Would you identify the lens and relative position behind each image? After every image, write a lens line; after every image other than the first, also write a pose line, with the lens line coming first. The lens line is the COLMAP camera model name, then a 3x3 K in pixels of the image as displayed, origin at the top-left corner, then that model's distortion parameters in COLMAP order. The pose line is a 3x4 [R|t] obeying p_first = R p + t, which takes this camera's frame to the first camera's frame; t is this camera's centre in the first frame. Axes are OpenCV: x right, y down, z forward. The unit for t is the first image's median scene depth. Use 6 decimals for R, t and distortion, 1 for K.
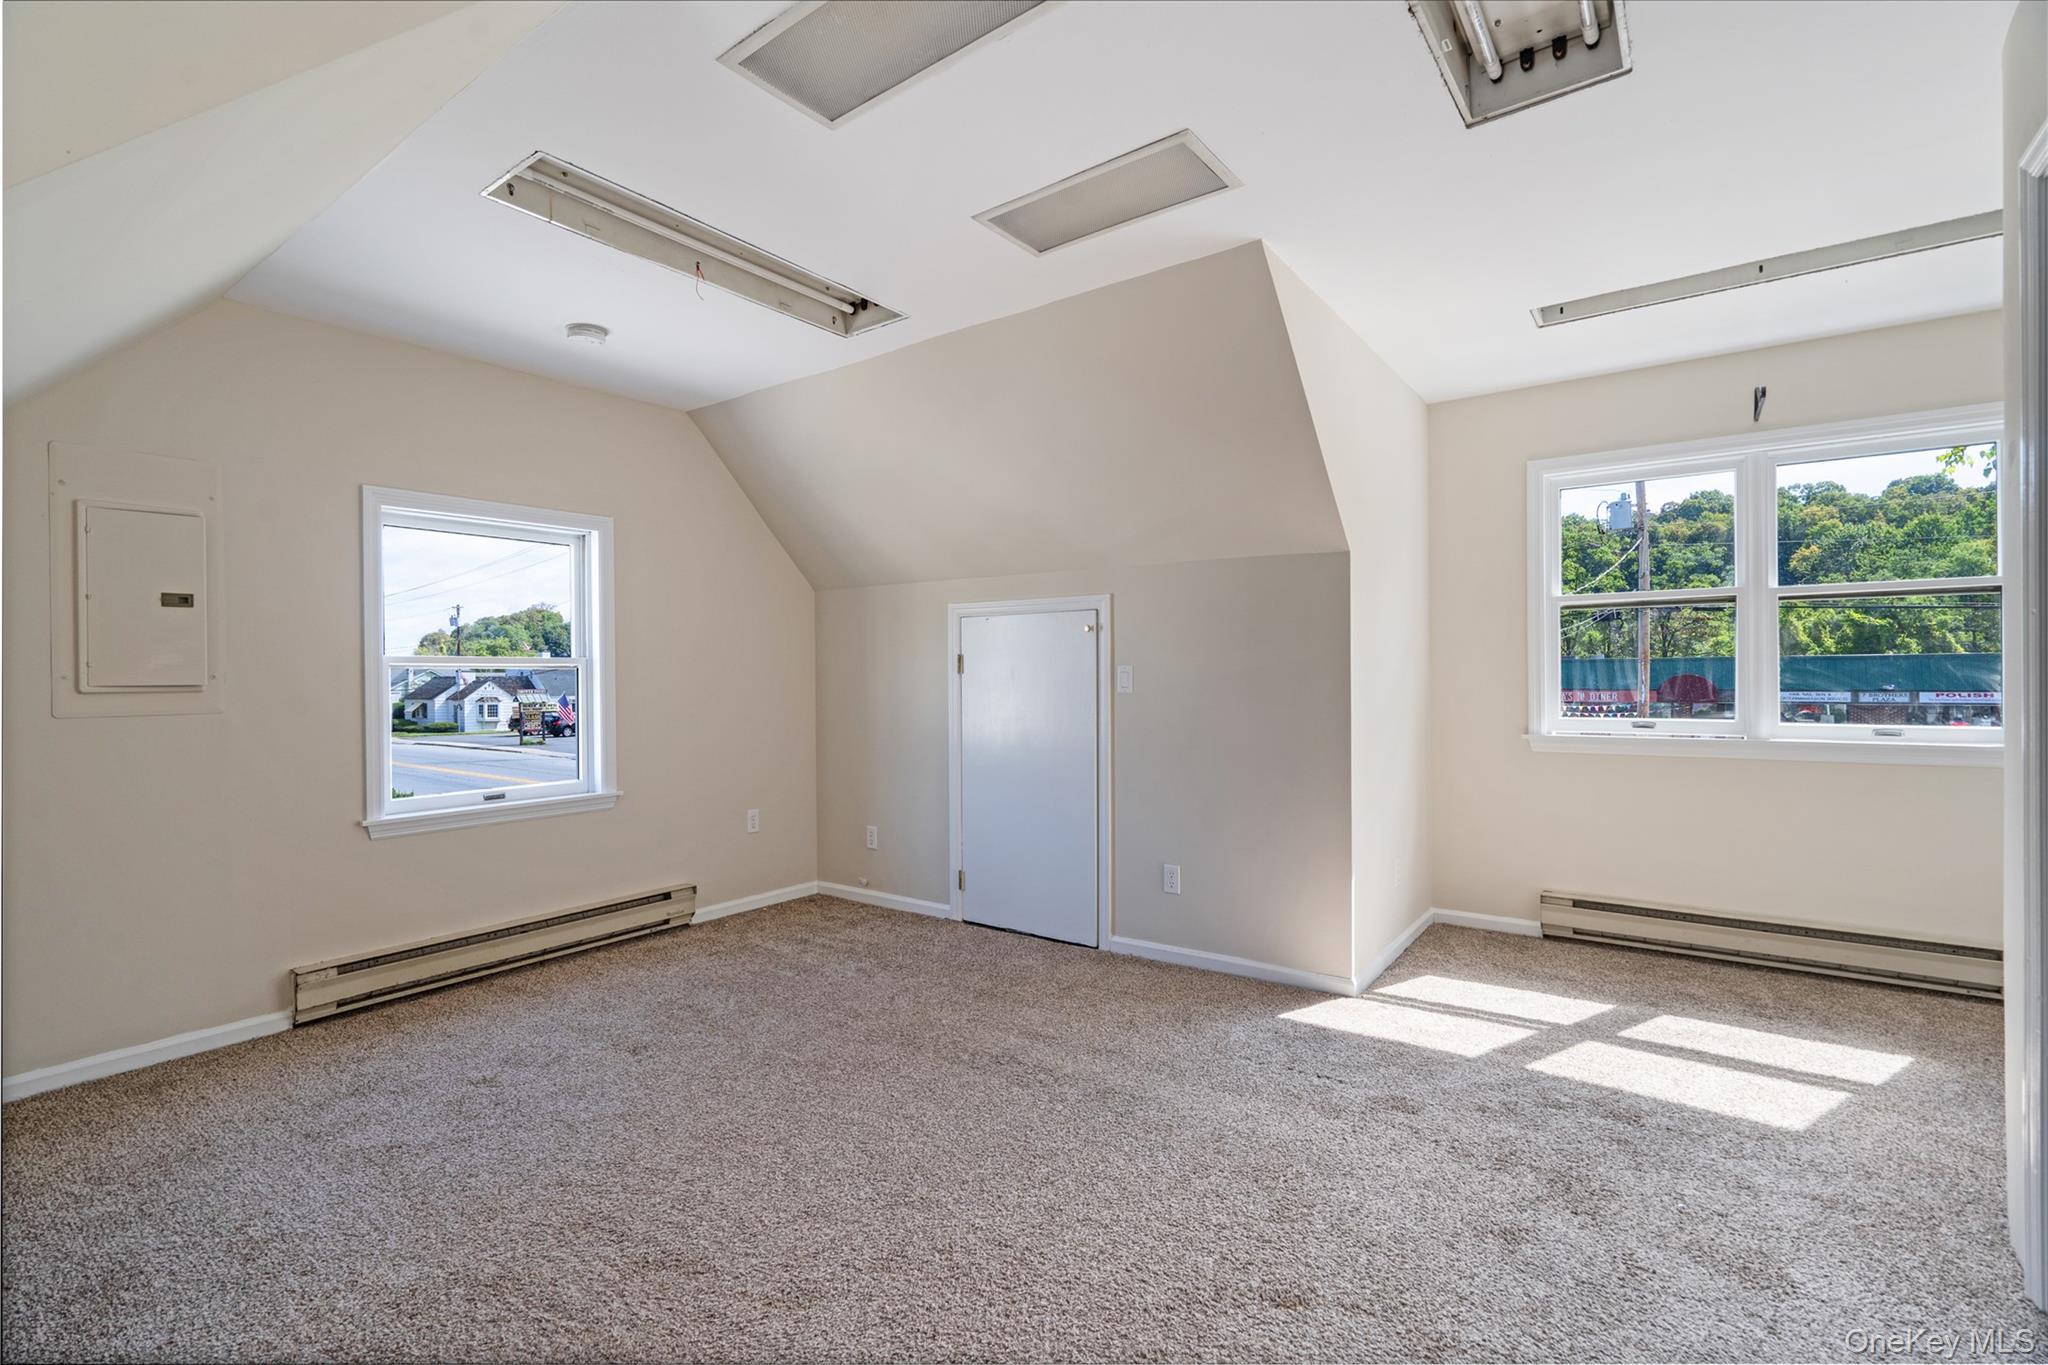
lens RADIAL K [[909.7, 0, 1024.0], [0, 909.7, 682.5], [0, 0, 1]] dist [-0.000088, 0.000196]
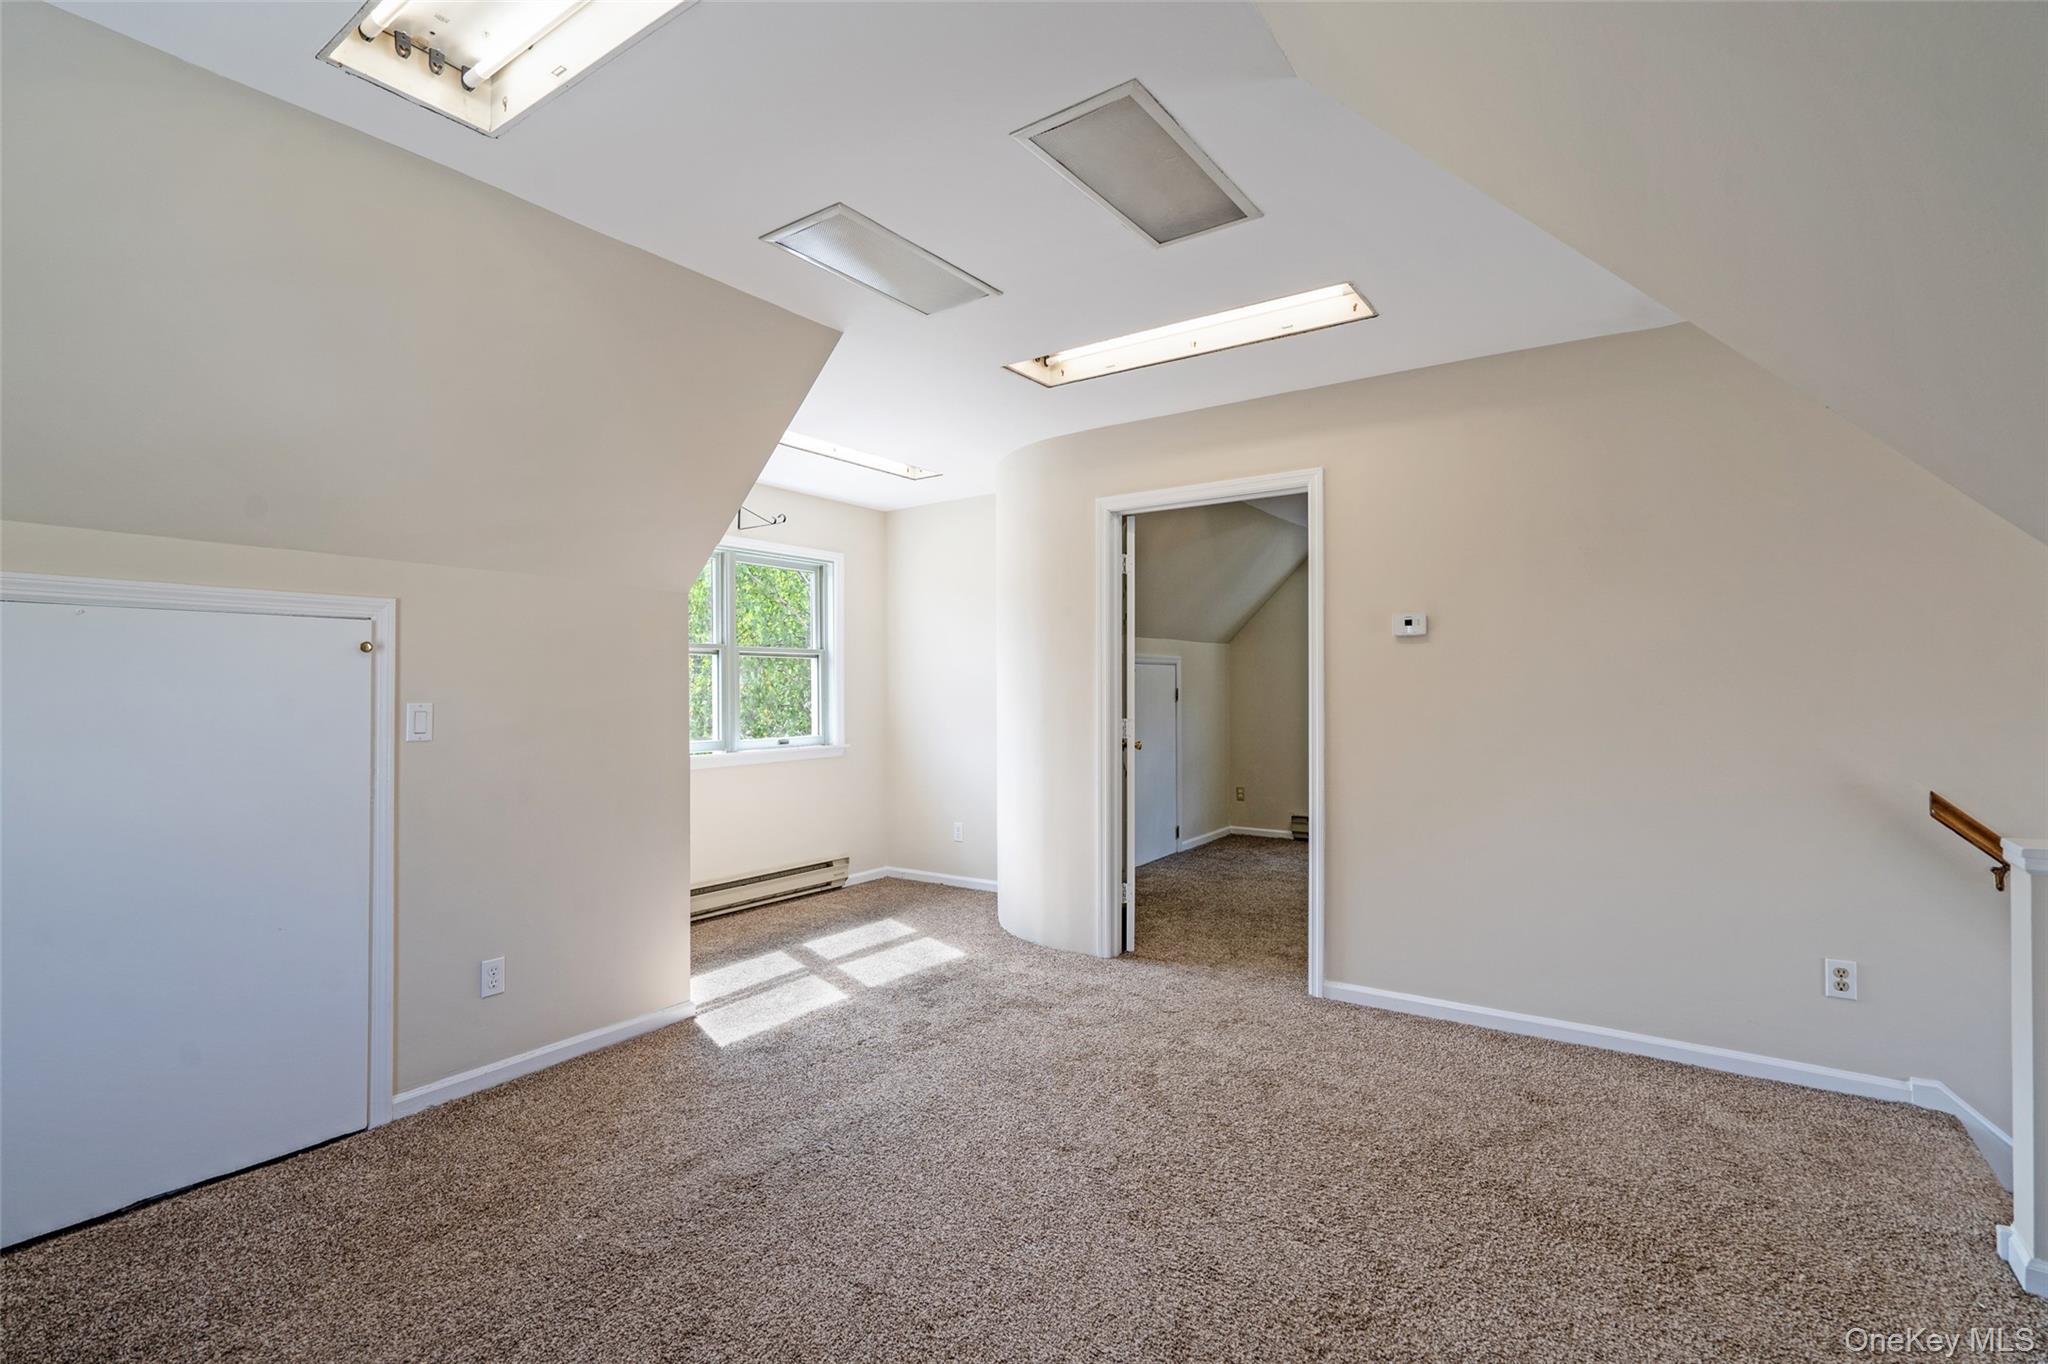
lens RADIAL K [[951.1, 0, 1024.0], [0, 951.1, 682.0], [0, 0, 1]] dist [-0.000366, -0.000034]
pose [[-0.028250, 0.012719, 0.999520, -0.796164], [0.010155, 0.999871, -0.012437, -0.025356], [-0.999549, 0.009799, -0.028375, 0.678977]]
